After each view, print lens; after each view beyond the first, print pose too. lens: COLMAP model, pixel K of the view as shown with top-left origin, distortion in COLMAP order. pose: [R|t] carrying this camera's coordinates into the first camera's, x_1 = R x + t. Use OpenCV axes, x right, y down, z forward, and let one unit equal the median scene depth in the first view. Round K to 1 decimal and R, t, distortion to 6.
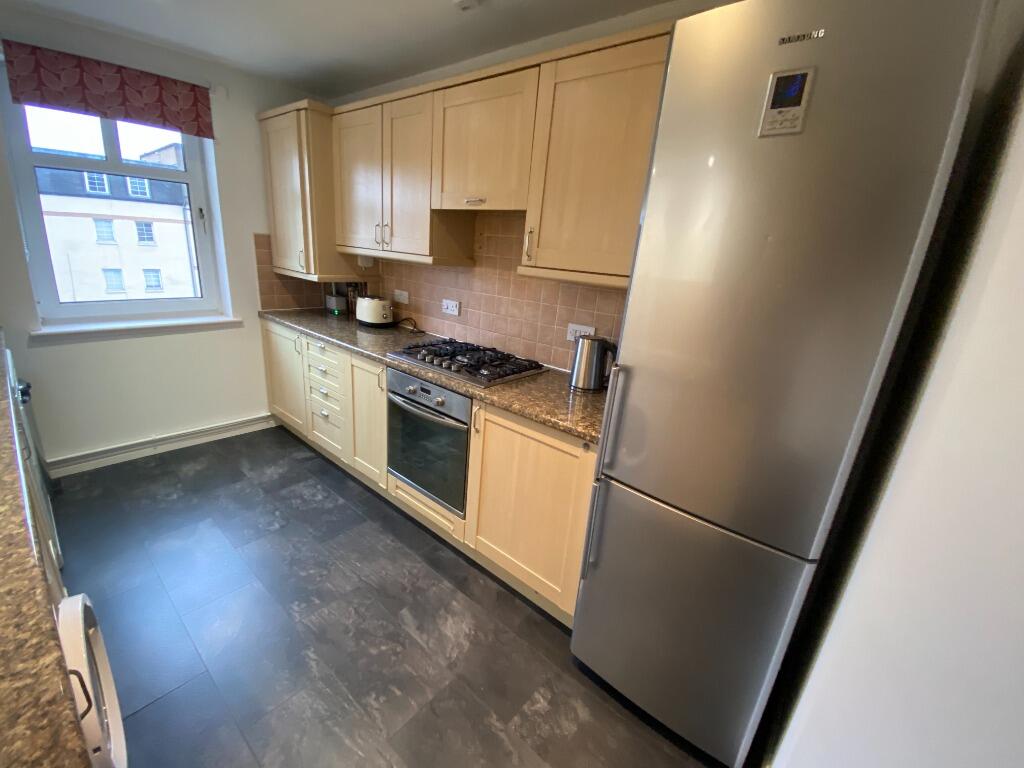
lens RADIAL K [[413.9, 0, 512.0], [0, 413.9, 384.0], [0, 0, 1]] dist [0.023916, -0.021543]
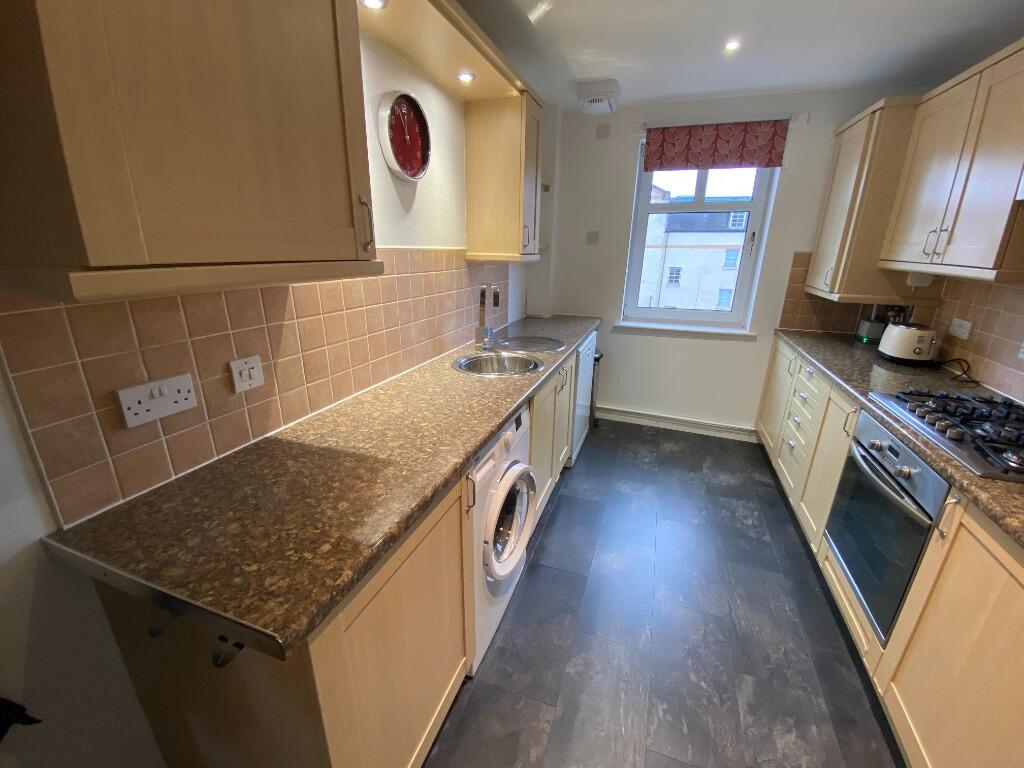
lens RADIAL K [[413.9, 0, 512.0], [0, 413.9, 384.0], [0, 0, 1]] dist [0.023916, -0.021543]
pose [[0.347174, 0.225086, -0.910388, 0.152667], [-0.271596, 0.953299, 0.132123, -0.008878], [0.897611, 0.201388, 0.392093, 0.074380]]
